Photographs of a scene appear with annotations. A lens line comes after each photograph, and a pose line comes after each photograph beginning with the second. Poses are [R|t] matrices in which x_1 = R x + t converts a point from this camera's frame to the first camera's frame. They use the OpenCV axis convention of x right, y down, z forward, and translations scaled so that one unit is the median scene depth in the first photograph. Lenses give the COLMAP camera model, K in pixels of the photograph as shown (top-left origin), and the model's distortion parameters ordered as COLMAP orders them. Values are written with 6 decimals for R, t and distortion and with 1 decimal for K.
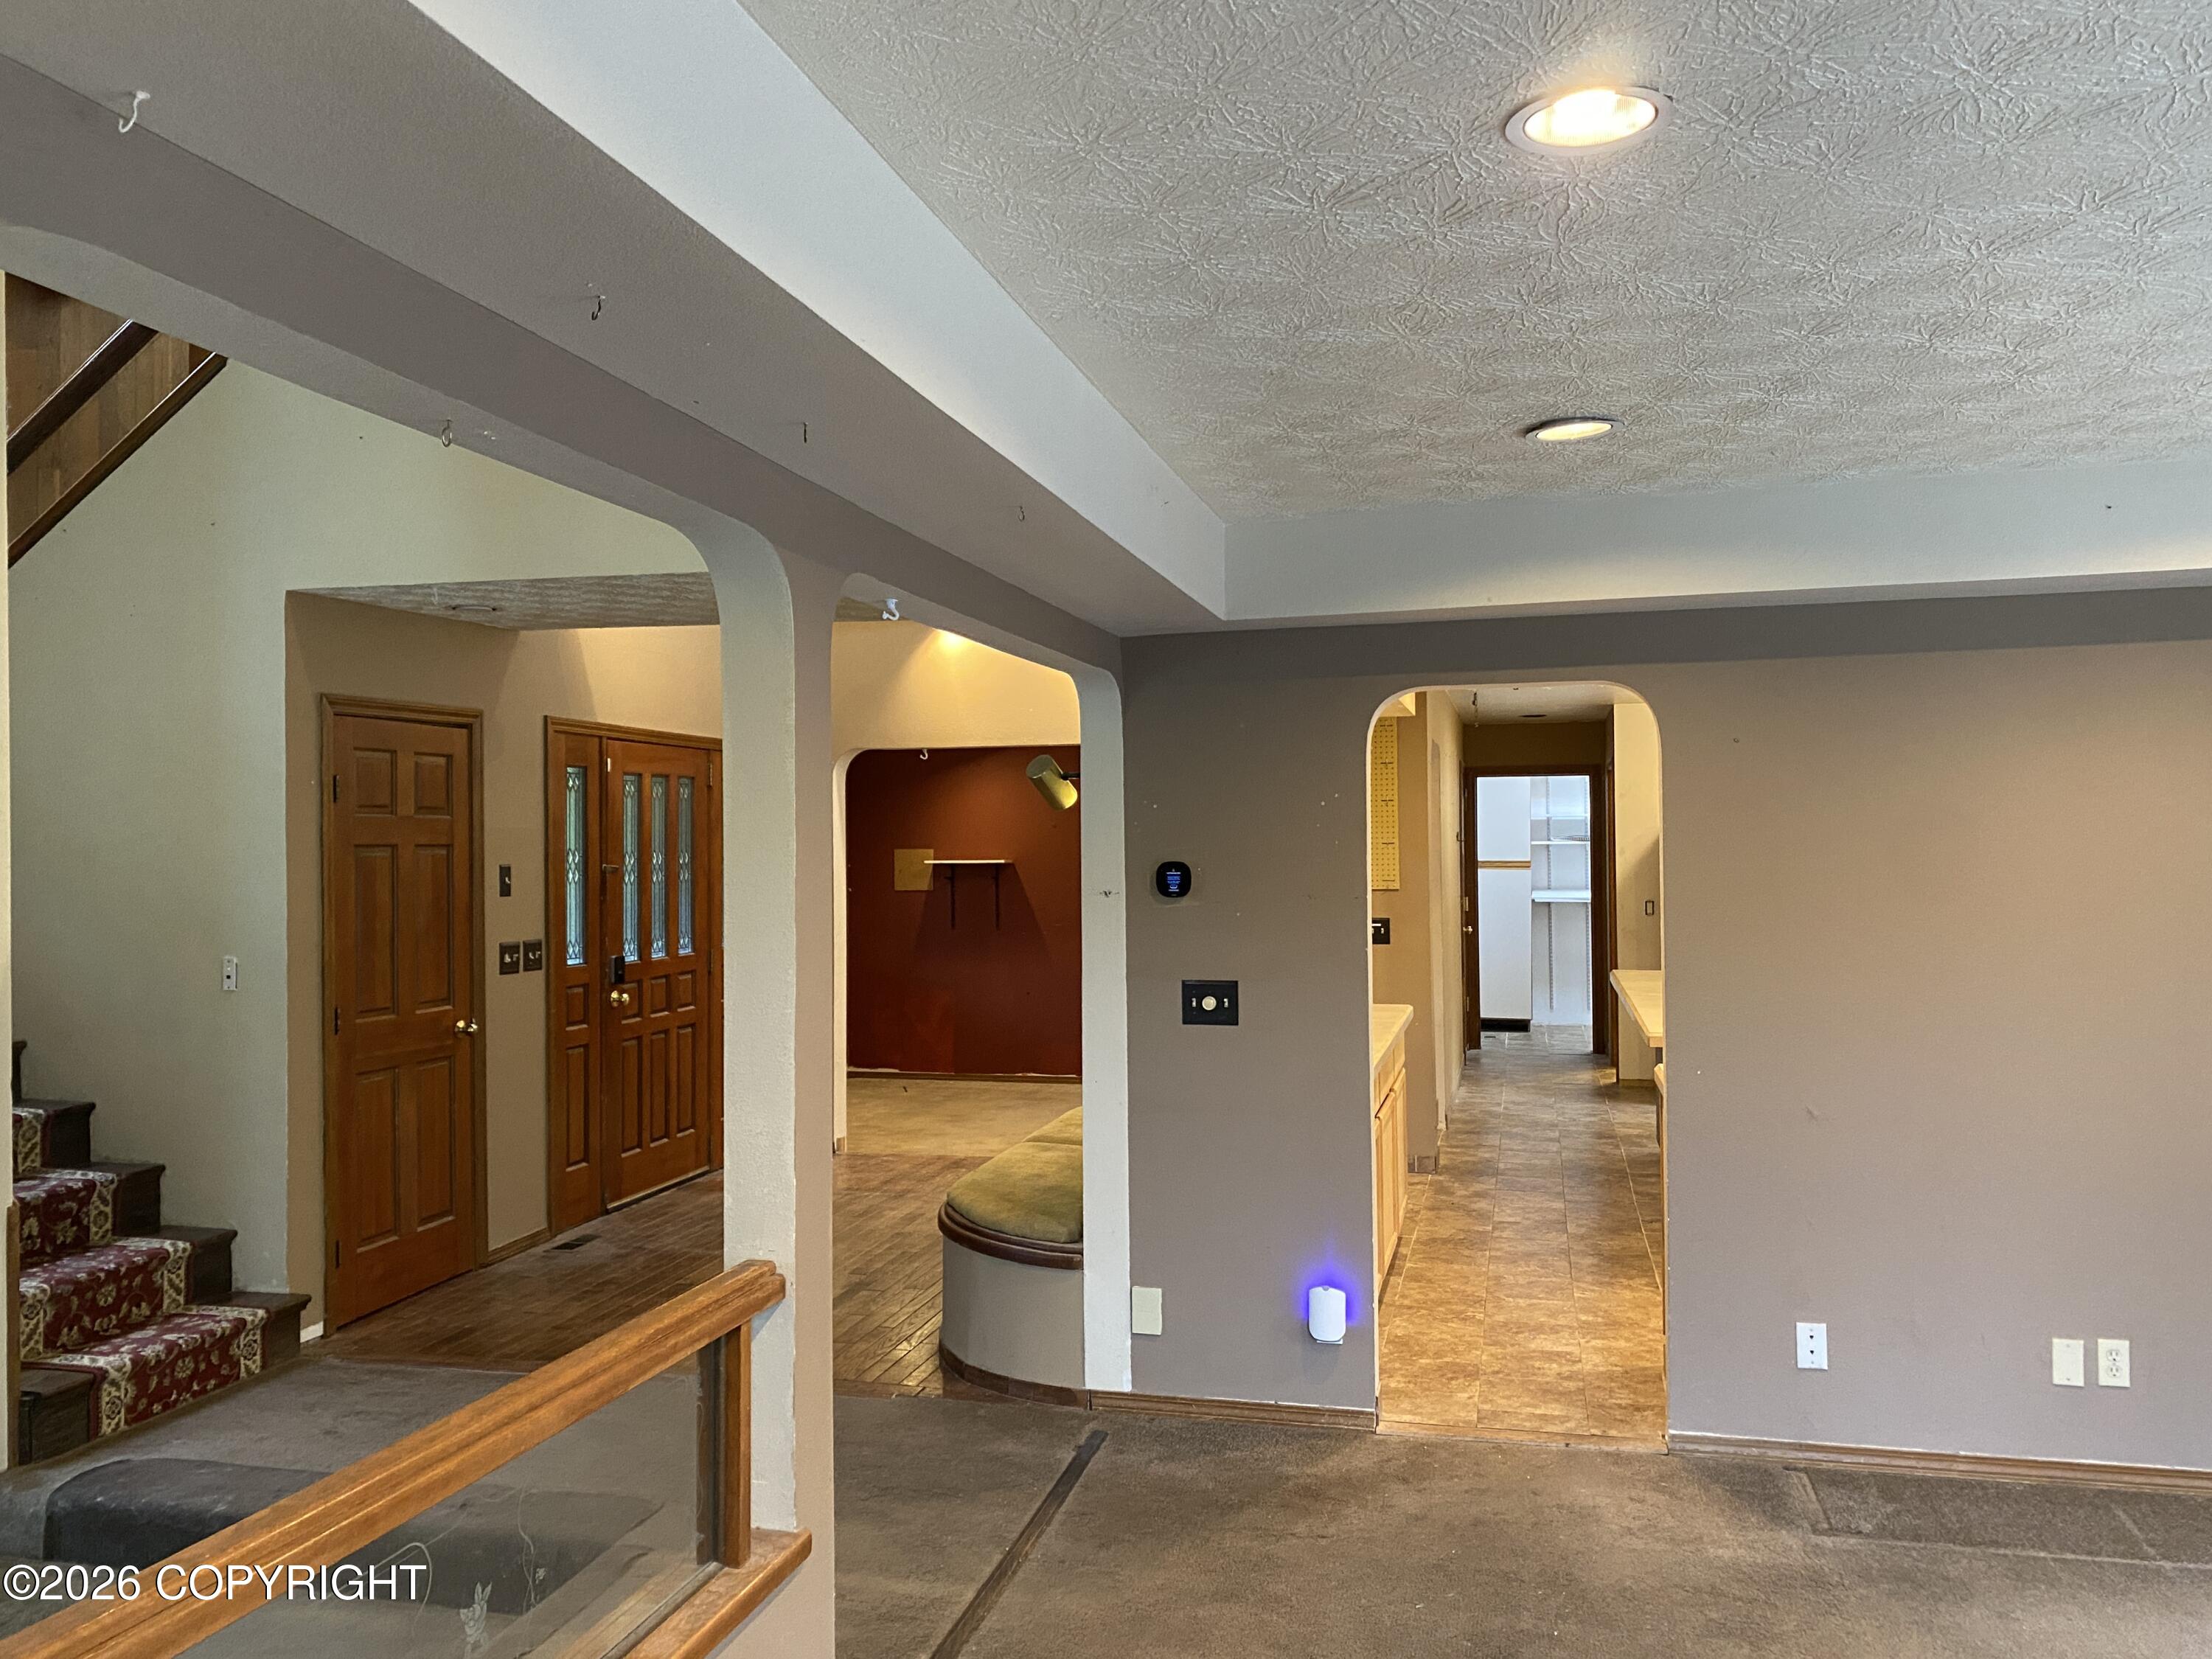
lens RADIAL K [[1697.0, 0, 1316.5], [0, 1697.0, 800.6], [0, 0, 1]] dist [0.044421, -0.055327]
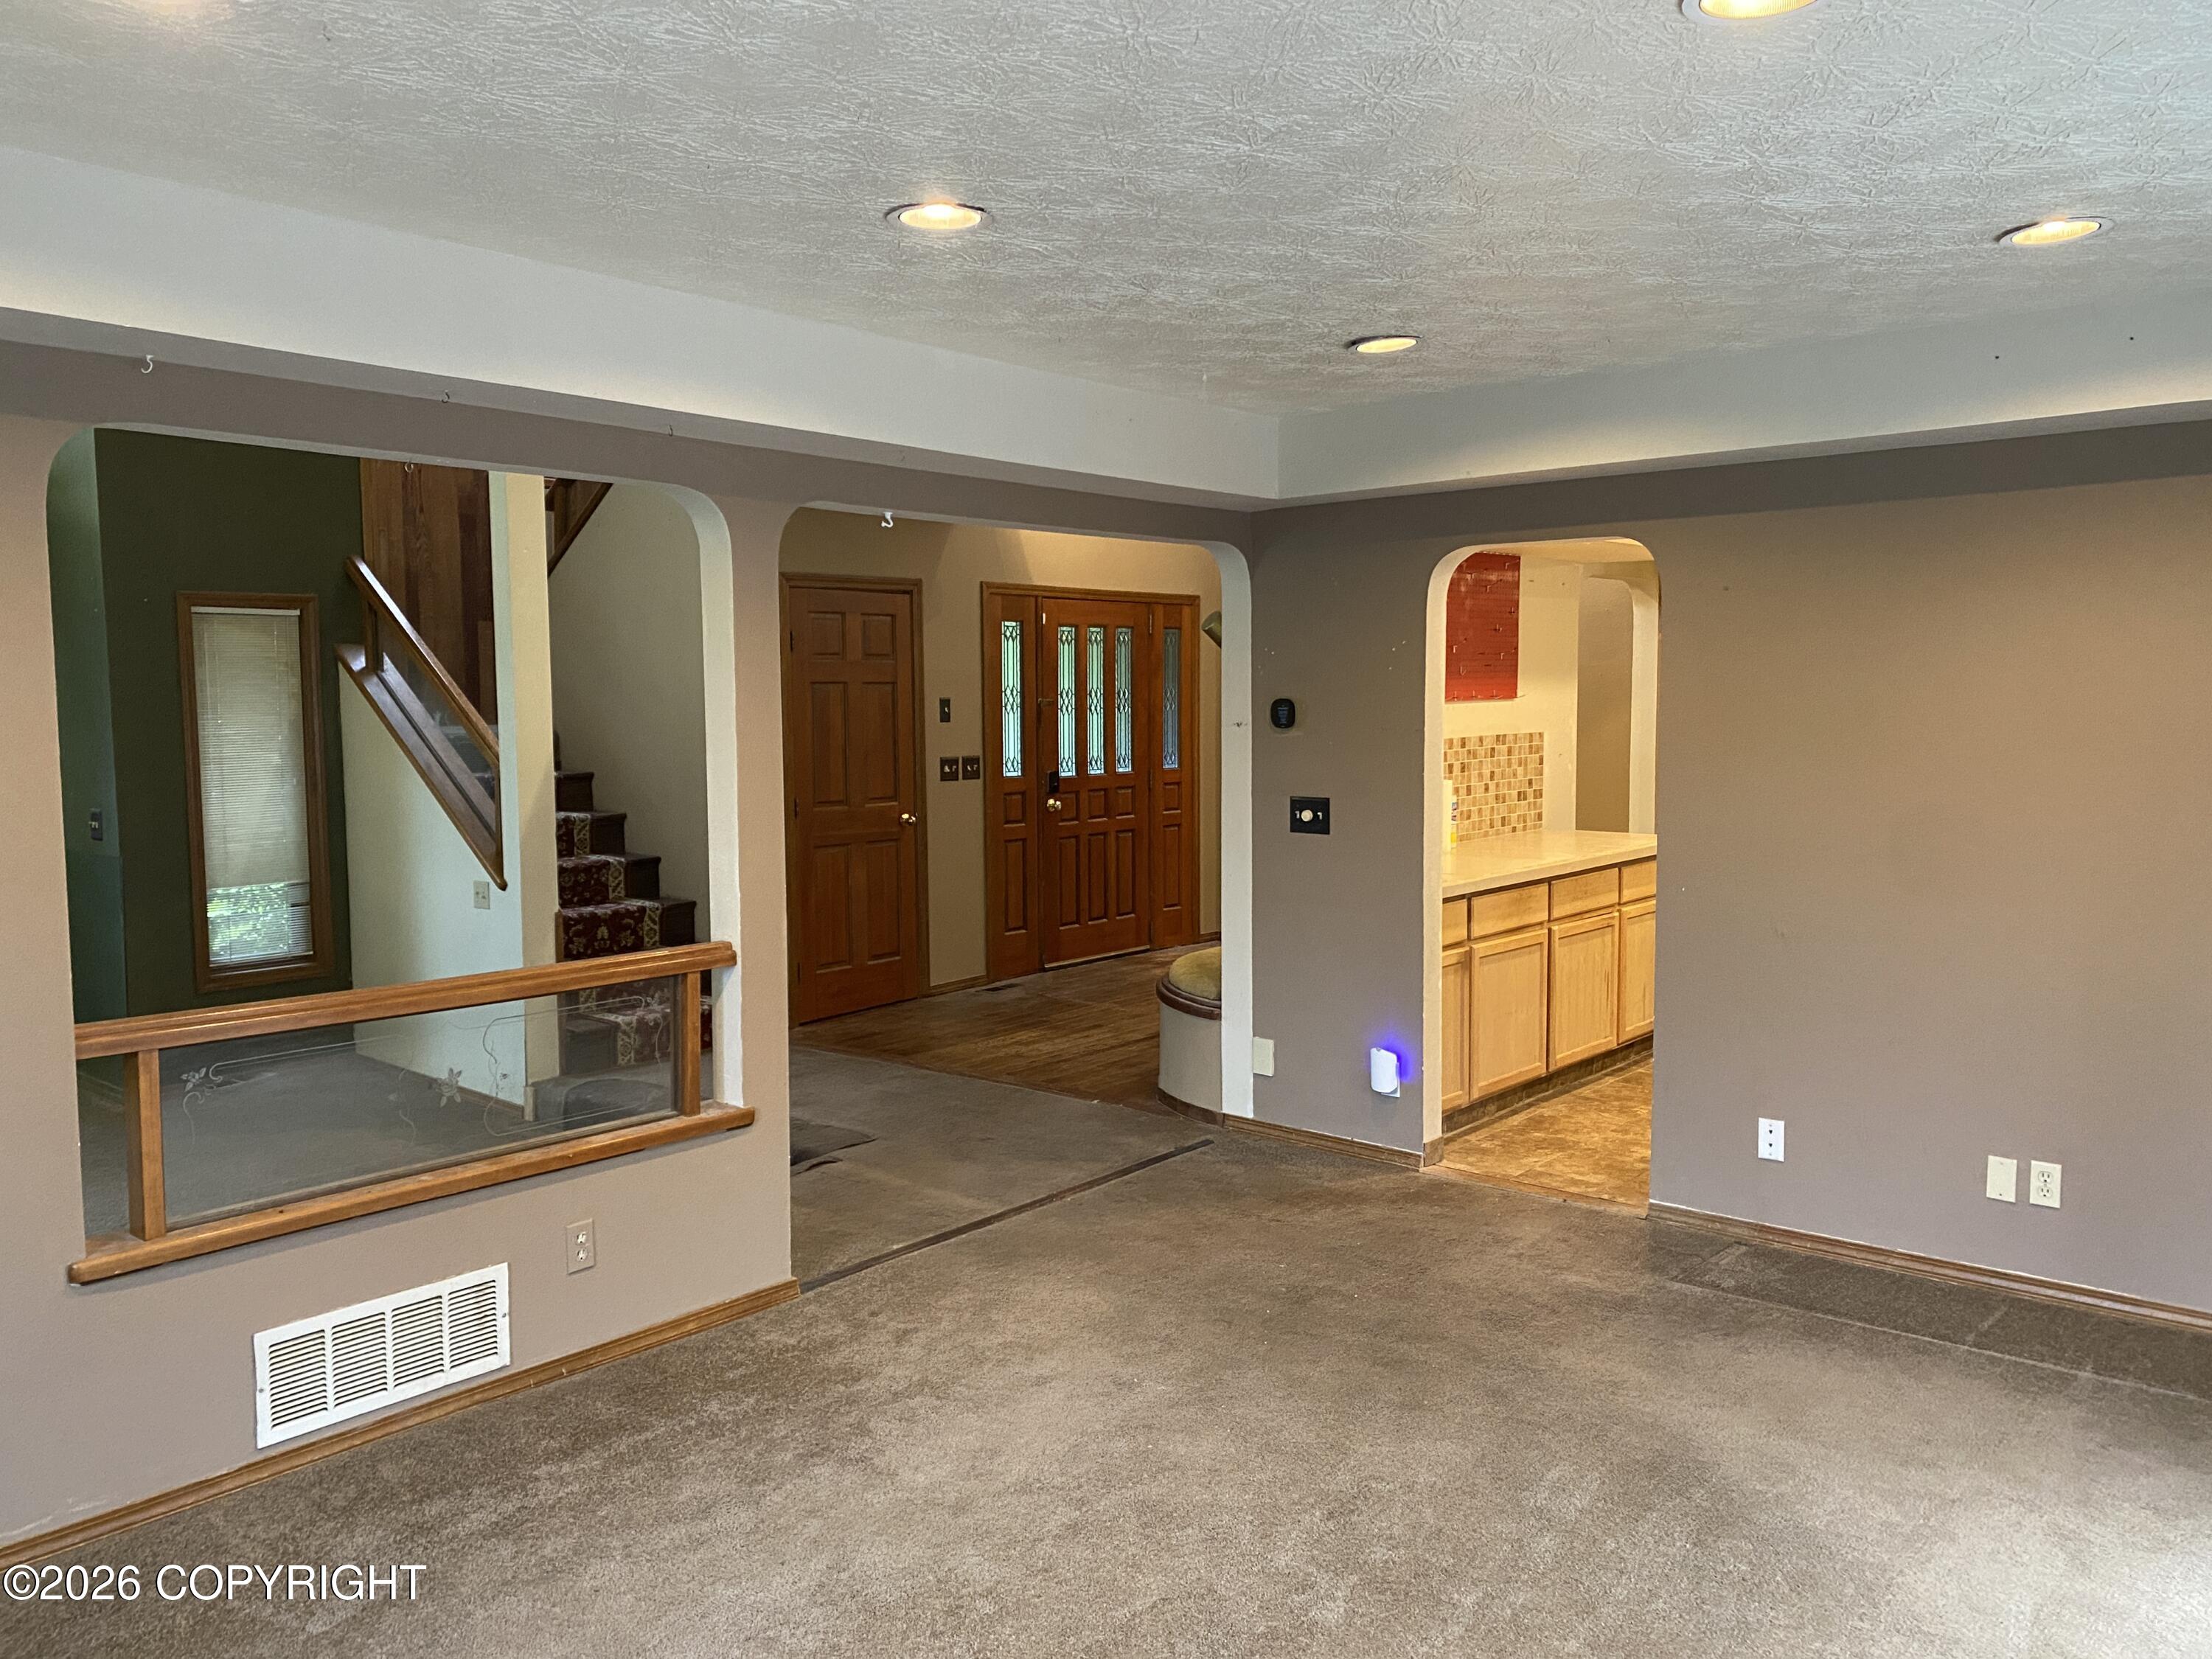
lens RADIAL K [[1697.0, 0, 1225.4], [0, 1697.0, 791.1], [0, 0, 1]] dist [0.044421, -0.055327]
pose [[0.901610, 0.030407, -0.431480, 0.408539], [0.008191, 0.996147, 0.087315, -0.004534], [0.432472, -0.082258, 0.897887, -0.117015]]
